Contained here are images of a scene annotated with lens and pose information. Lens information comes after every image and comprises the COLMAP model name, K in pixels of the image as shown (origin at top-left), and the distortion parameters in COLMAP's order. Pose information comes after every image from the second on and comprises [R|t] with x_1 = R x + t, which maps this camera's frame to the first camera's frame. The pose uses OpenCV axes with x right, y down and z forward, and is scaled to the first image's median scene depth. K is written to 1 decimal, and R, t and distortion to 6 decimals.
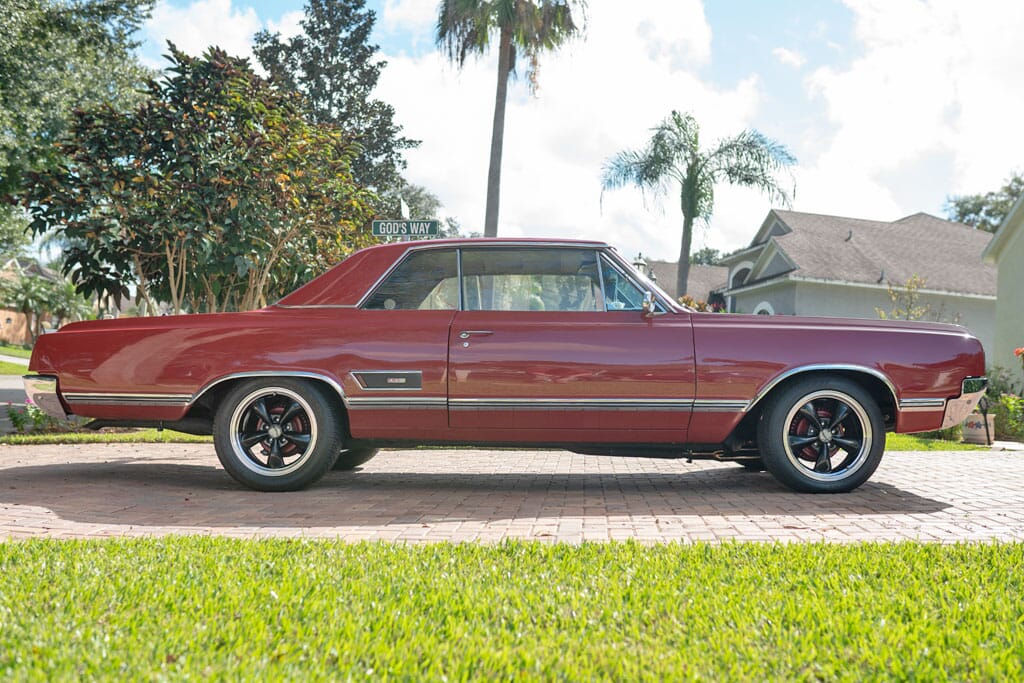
lens RADIAL K [[1012.1, 0, 512.0], [0, 1012.1, 341.5], [0, 0, 1]] dist [-0.033692, 0.011313]
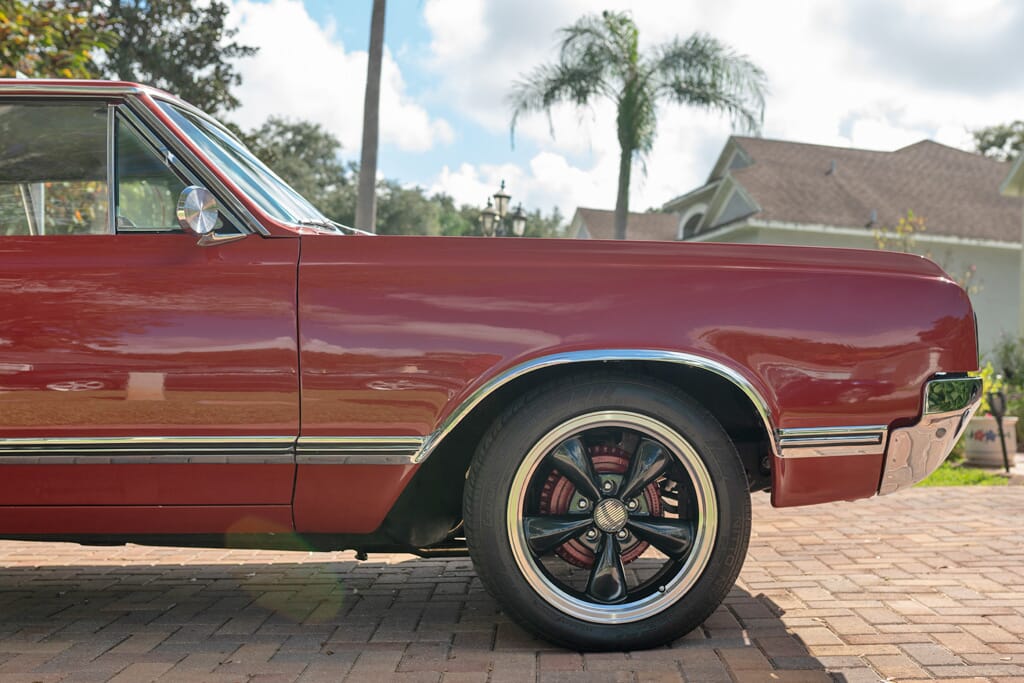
lens RADIAL K [[1131.7, 0, 511.0], [0, 1131.7, 315.7], [0, 0, 1]] dist [-0.040475, 0.001090]
pose [[0.999791, -0.012622, 0.016079, 0.081082], [0.012601, 0.999920, 0.001428, 0.001979], [-0.016096, -0.001225, 0.999870, 0.159928]]
